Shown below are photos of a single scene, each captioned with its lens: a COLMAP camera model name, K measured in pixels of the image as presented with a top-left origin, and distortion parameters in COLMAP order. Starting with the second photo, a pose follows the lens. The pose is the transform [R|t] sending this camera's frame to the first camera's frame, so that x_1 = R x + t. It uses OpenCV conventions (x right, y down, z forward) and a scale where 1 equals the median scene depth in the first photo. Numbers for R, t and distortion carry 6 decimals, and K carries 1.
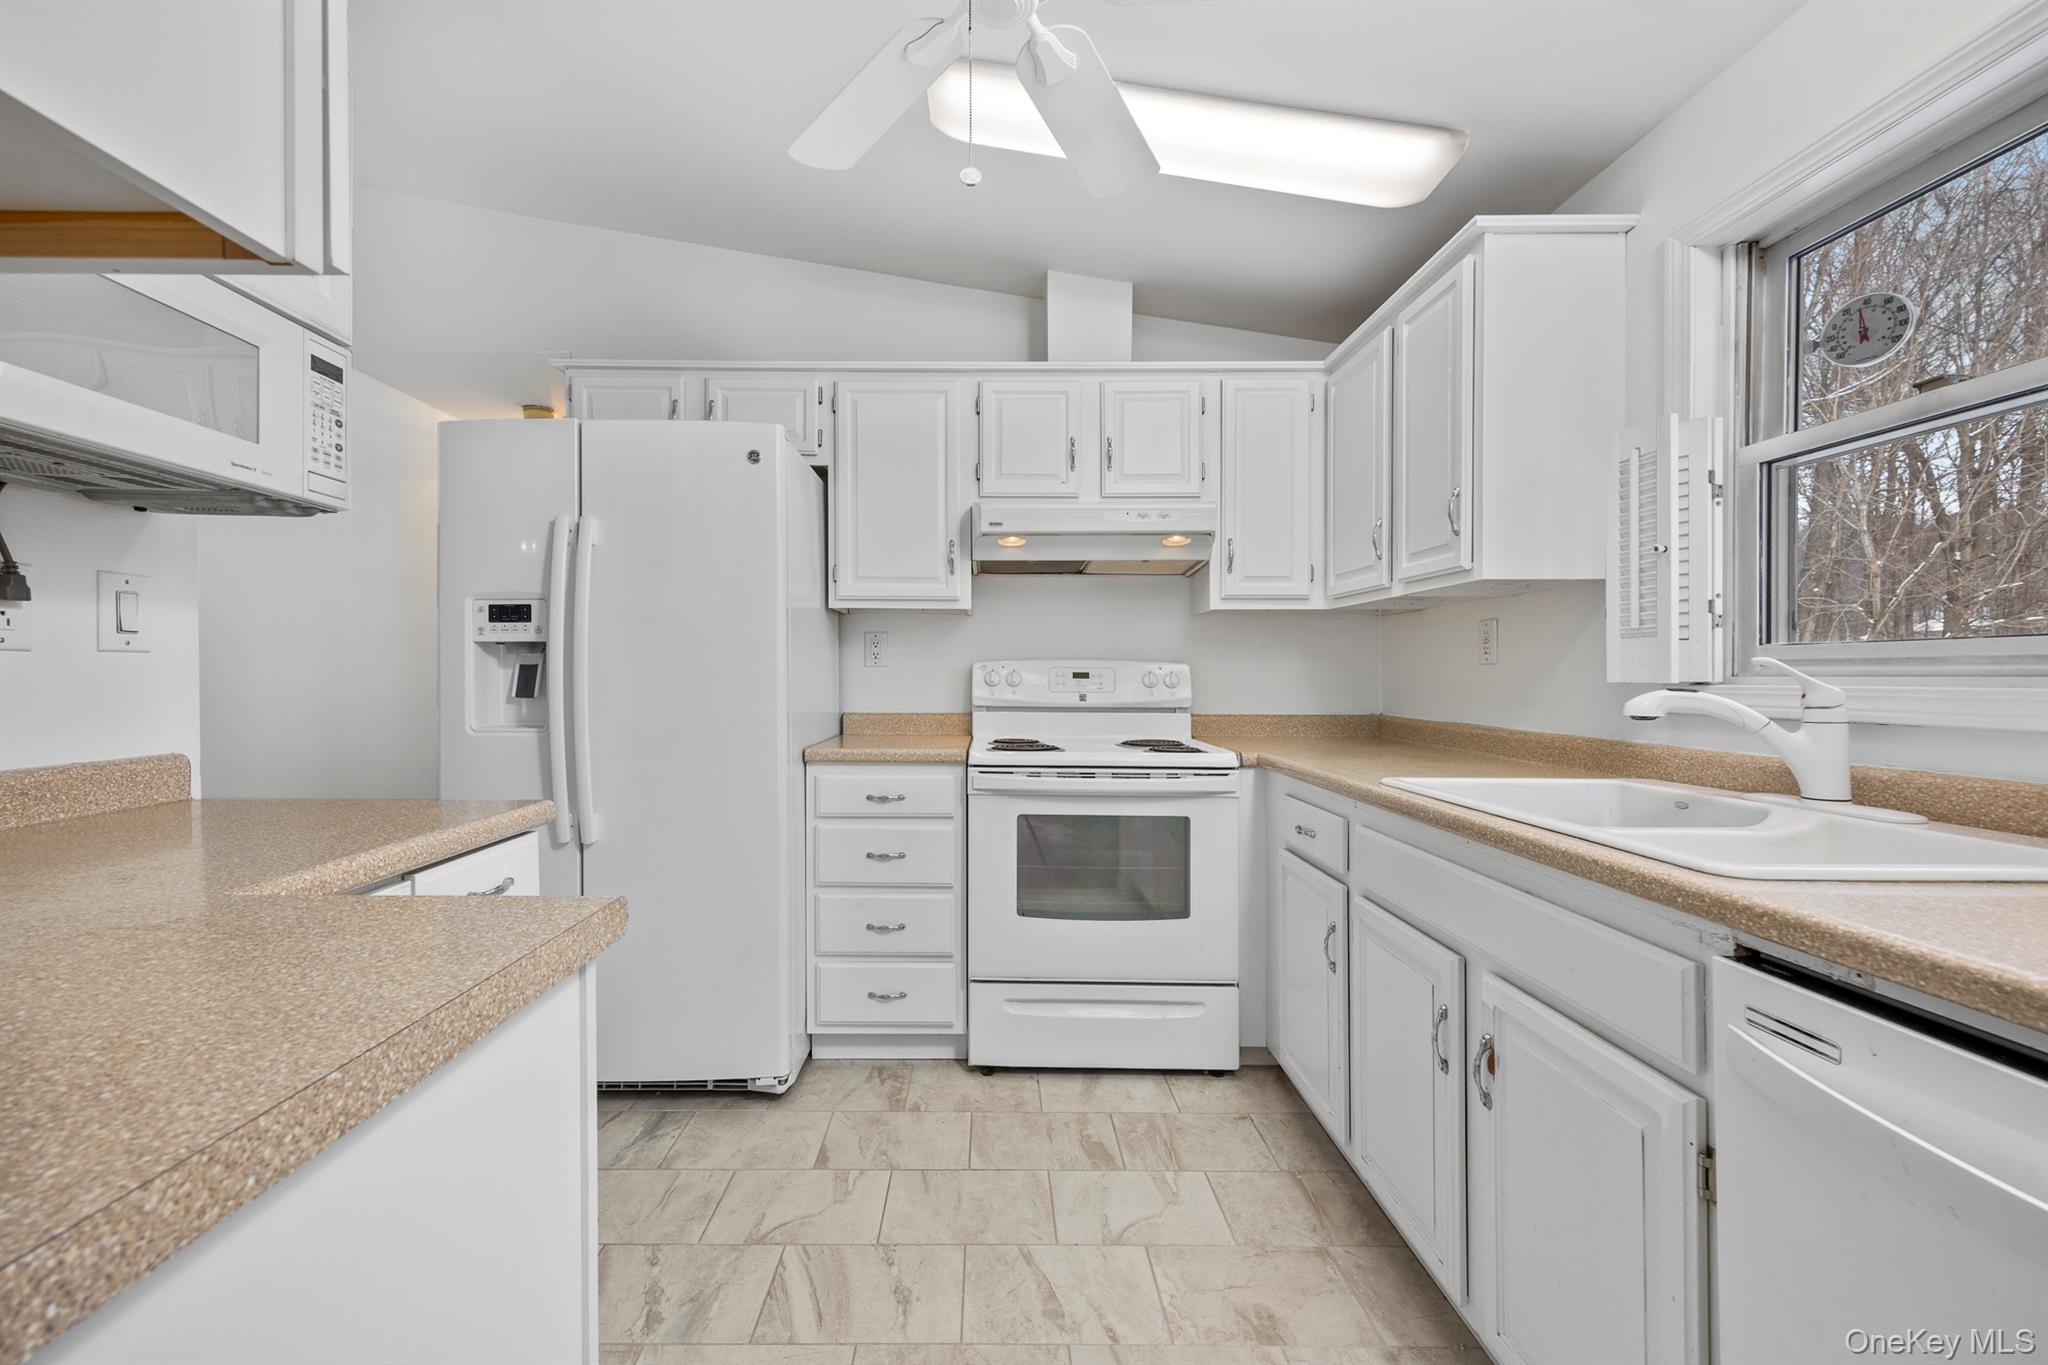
lens RADIAL K [[824.8, 0, 1006.8], [0, 824.8, 679.2], [0, 0, 1]] dist [0.008584, 0.000617]
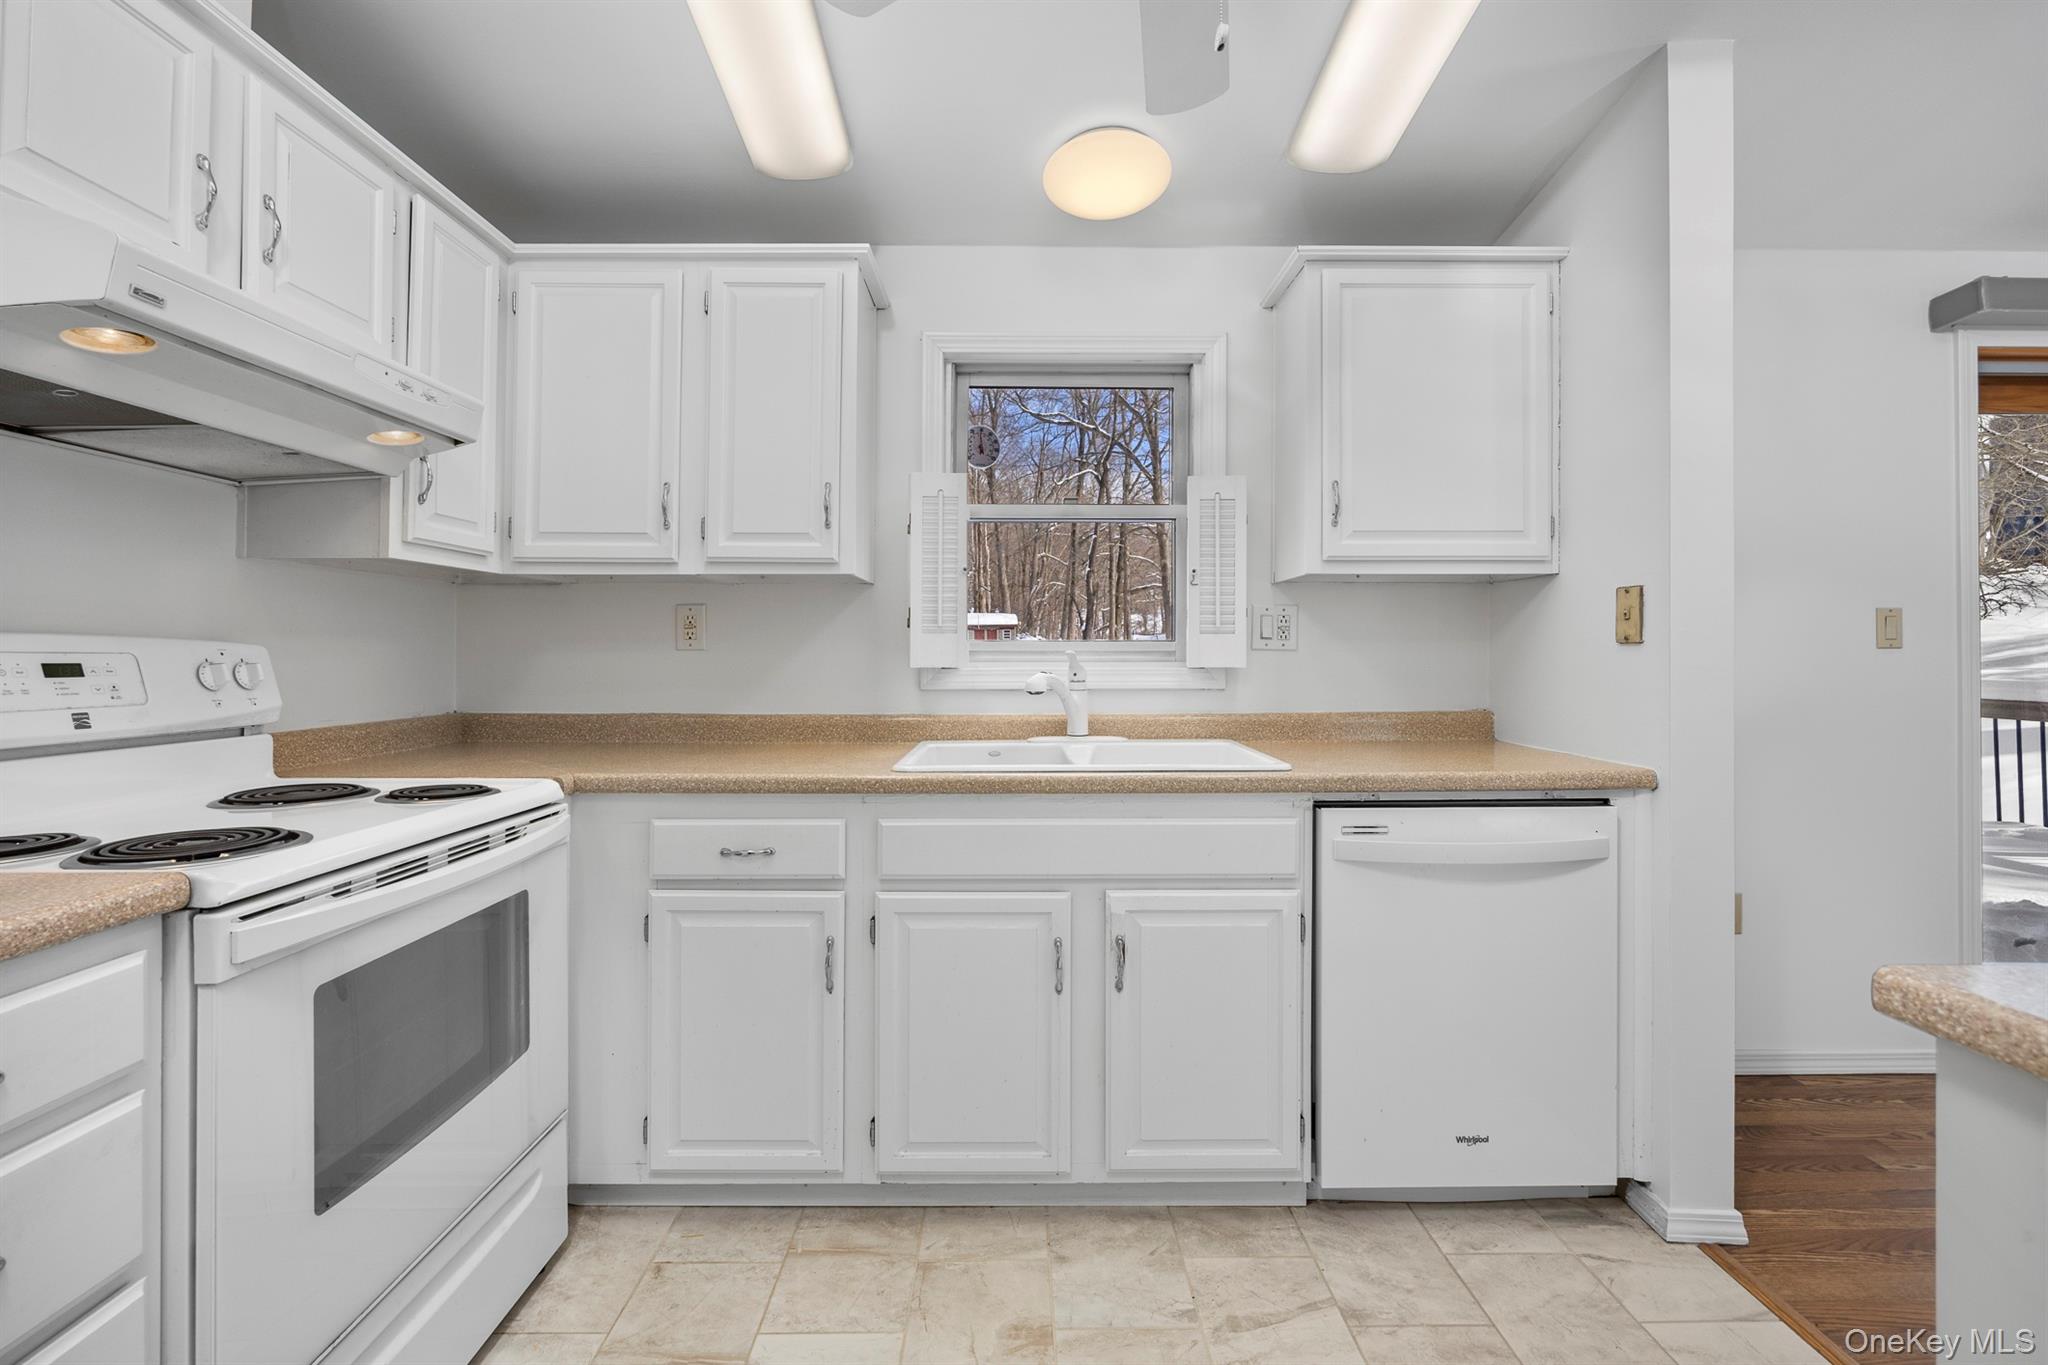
lens RADIAL K [[843.7, 0, 1016.5], [0, 843.7, 667.4], [0, 0, 1]] dist [0.001282, 0.000072]
pose [[0.028718, -0.014490, 0.999483, -0.404541], [0.007532, 0.999870, 0.014279, -0.010040], [-0.999559, 0.007118, 0.028824, 0.595171]]
